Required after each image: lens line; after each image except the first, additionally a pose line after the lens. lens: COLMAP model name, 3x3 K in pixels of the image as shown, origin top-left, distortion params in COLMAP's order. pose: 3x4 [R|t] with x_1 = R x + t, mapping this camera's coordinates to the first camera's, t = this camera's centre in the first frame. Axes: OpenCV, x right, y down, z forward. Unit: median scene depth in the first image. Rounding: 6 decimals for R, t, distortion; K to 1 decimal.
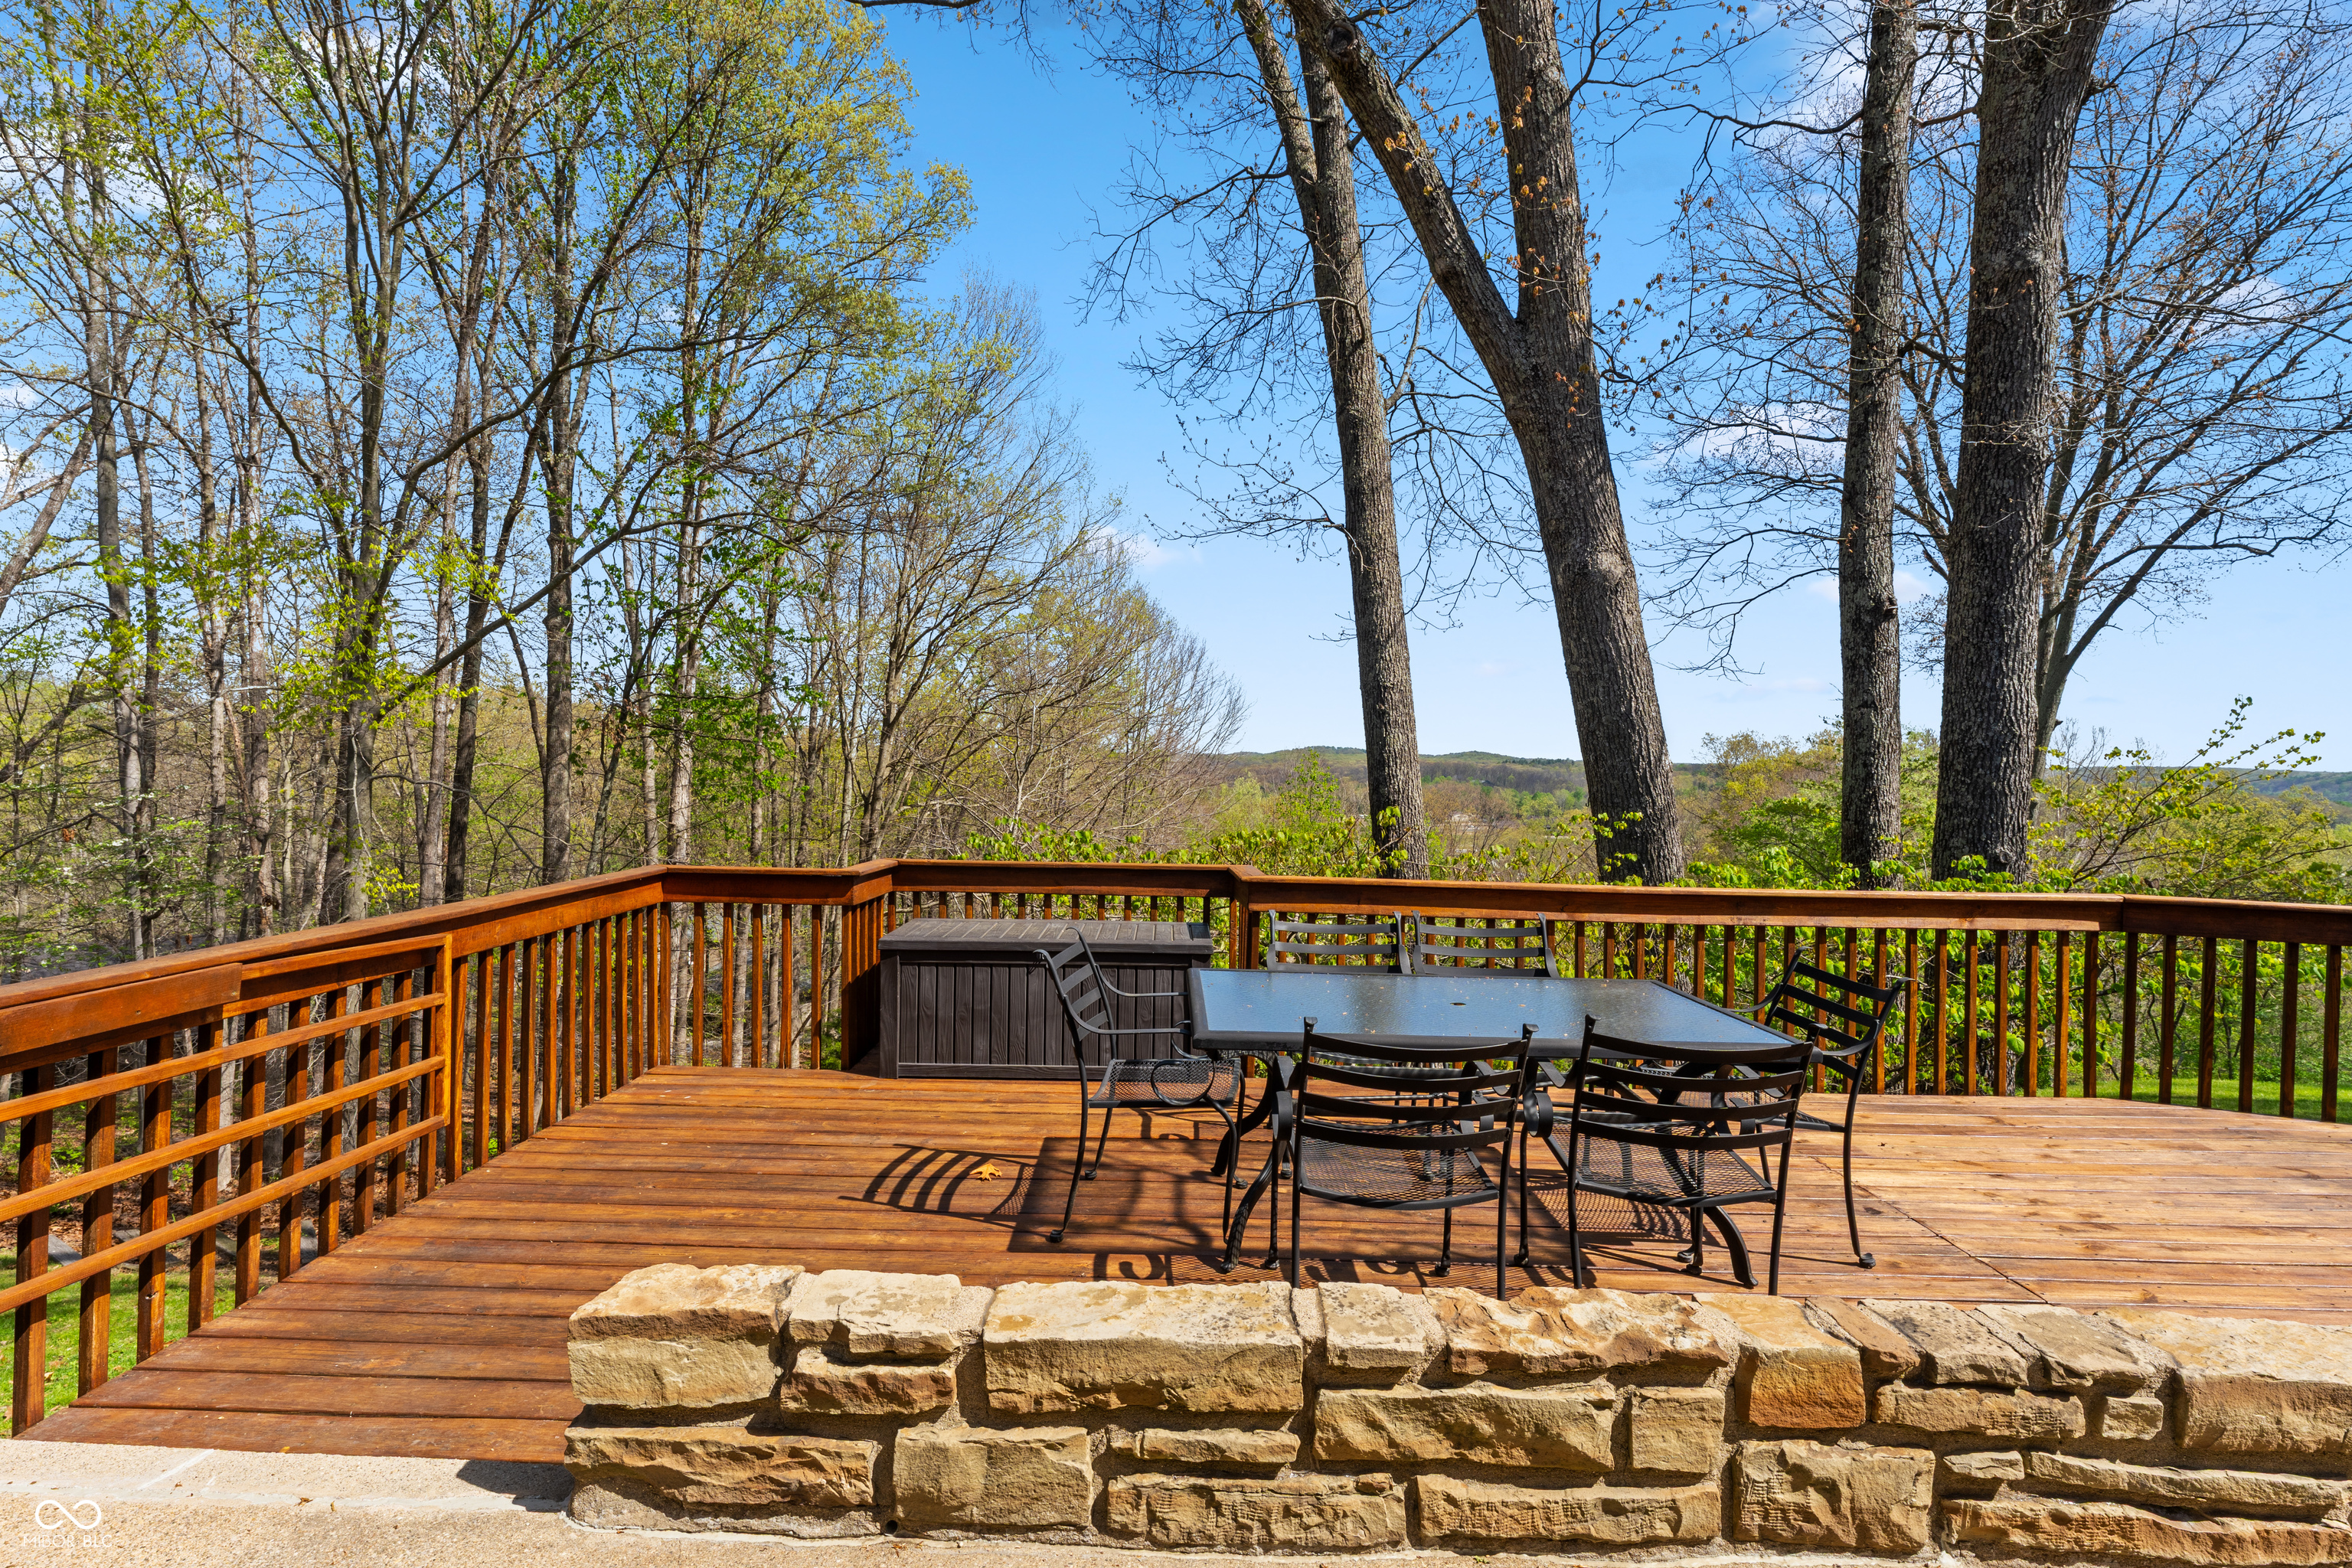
lens RADIAL K [[1090.5, 0, 1164.8], [0, 1090.5, 777.6], [0, 0, 1]] dist [-0.001376, 0.000253]
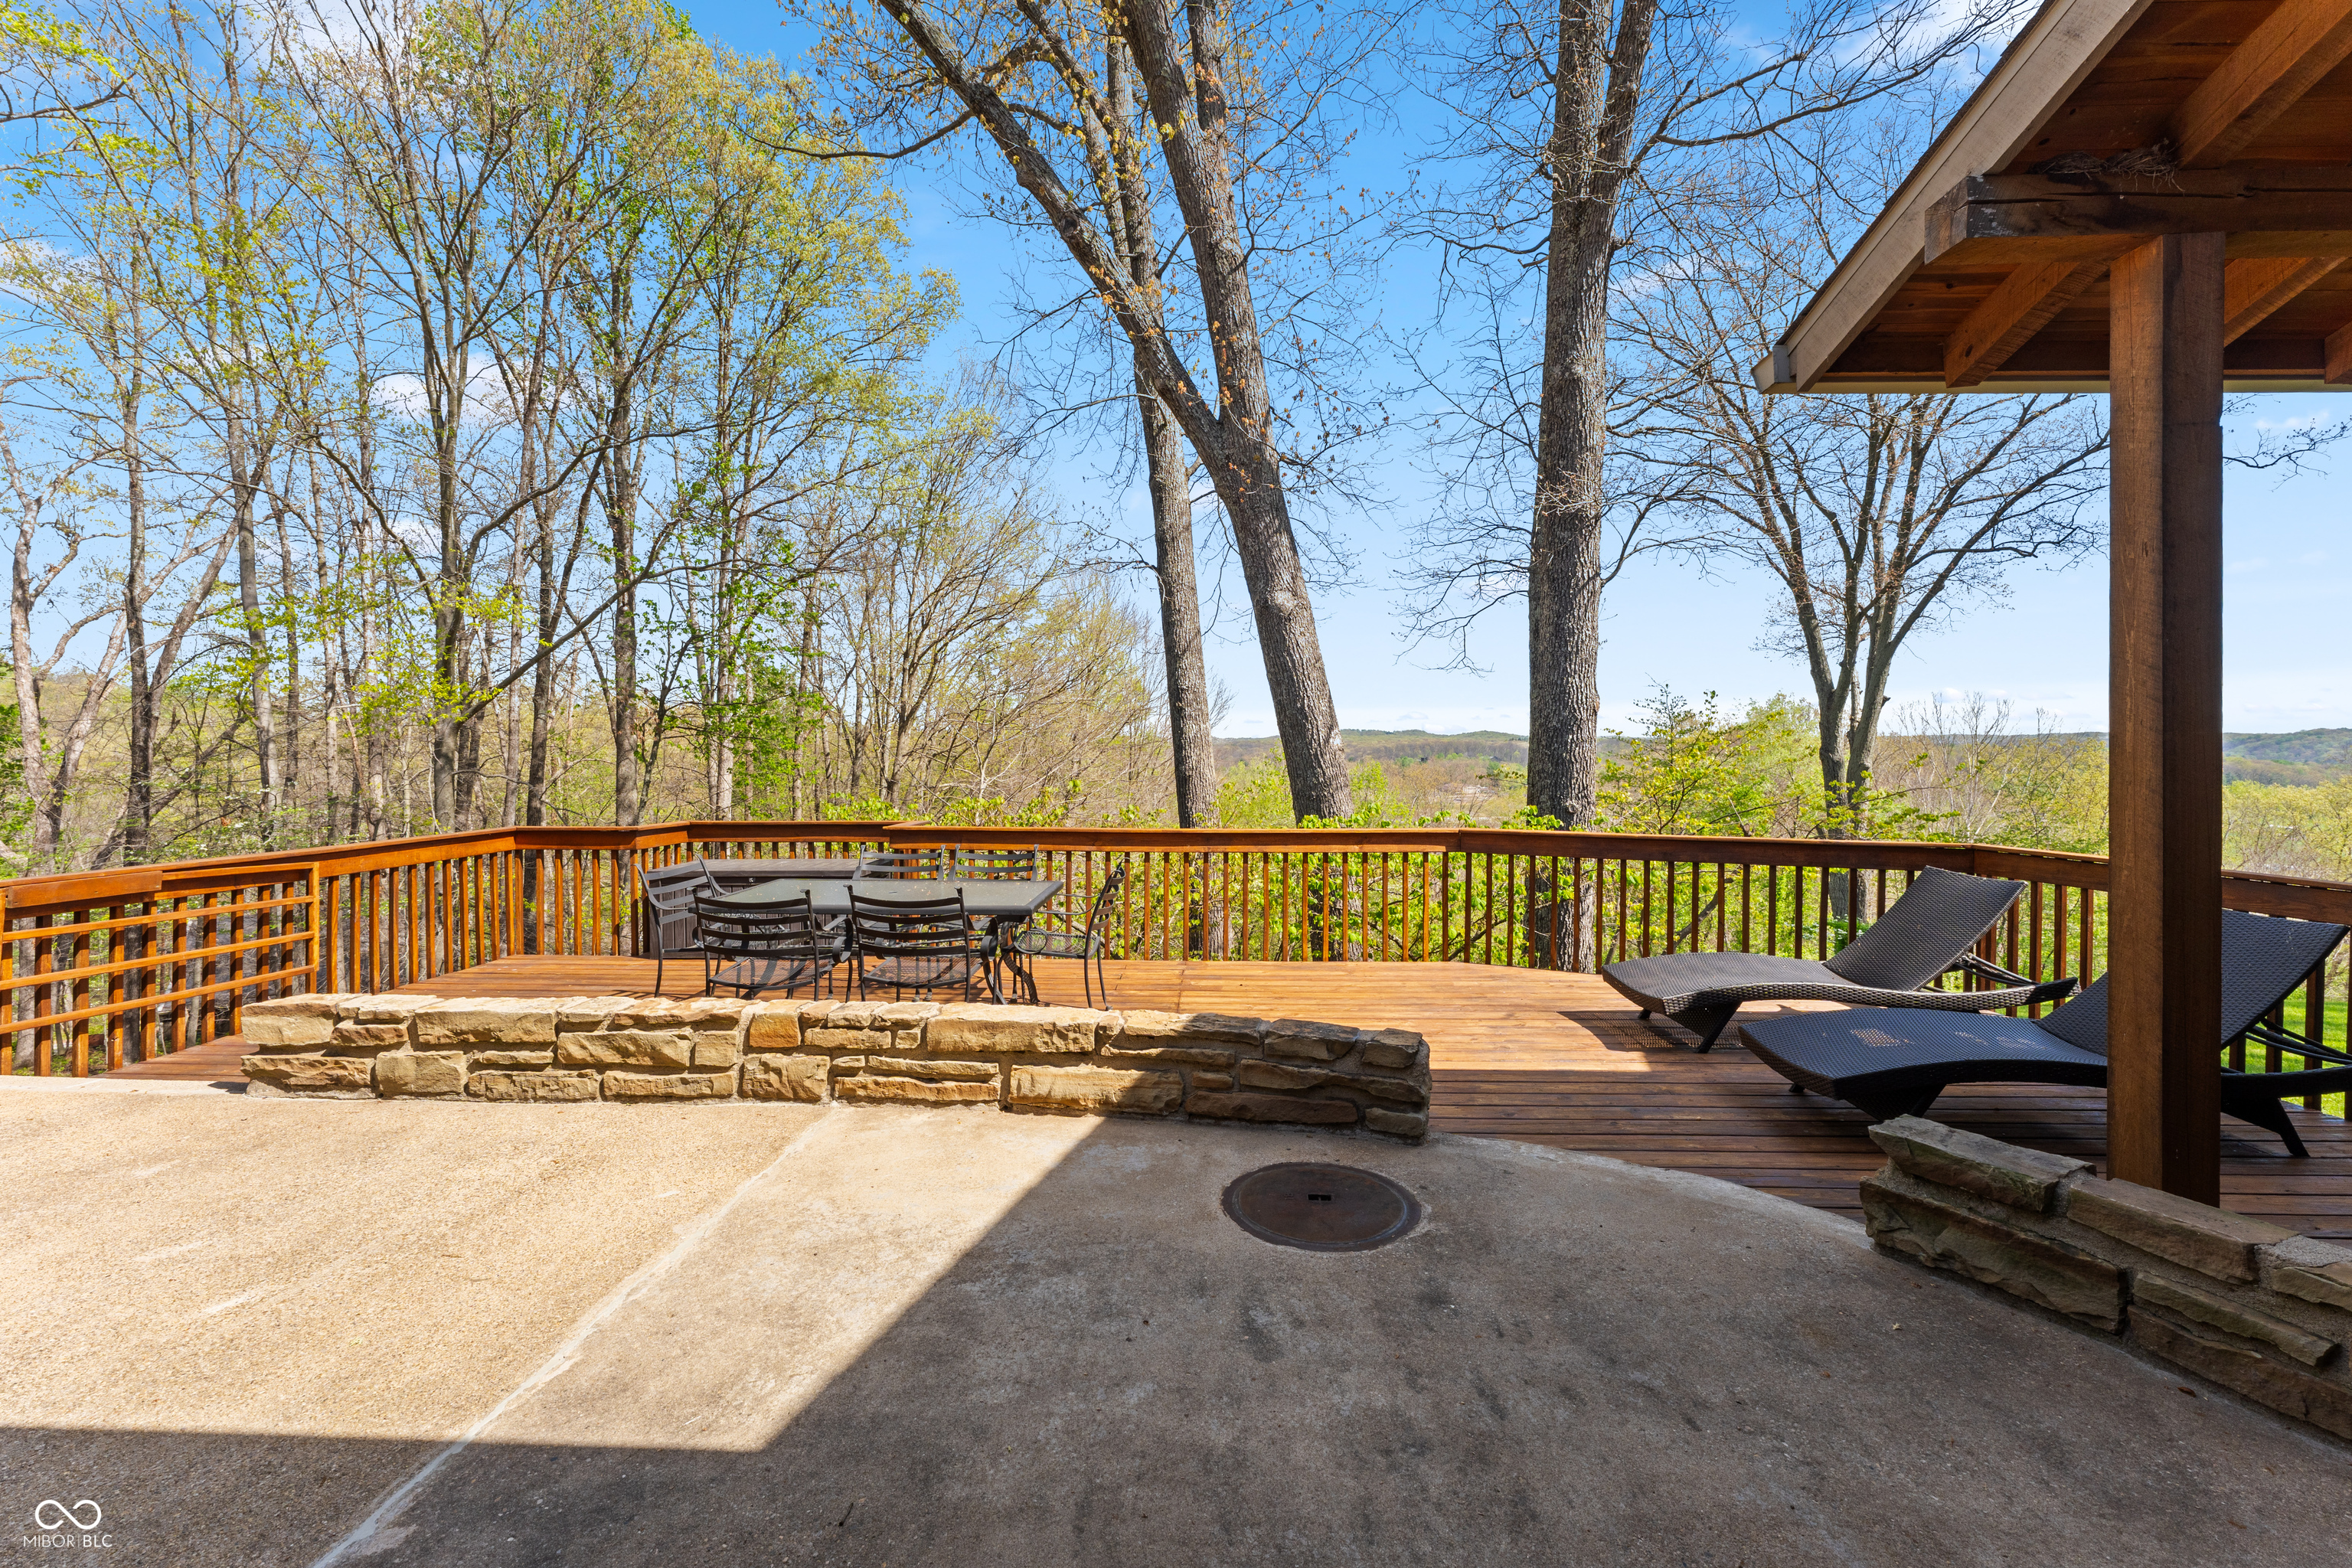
lens RADIAL K [[952.7, 0, 1185.2], [0, 952.7, 762.3], [0, 0, 1]] dist [0.000011, 0.000048]
pose [[0.999572, -0.019500, -0.021787, 1.507015], [0.019554, 0.999806, 0.002261, 0.013896], [0.021739, -0.002686, 0.999760, -0.972398]]
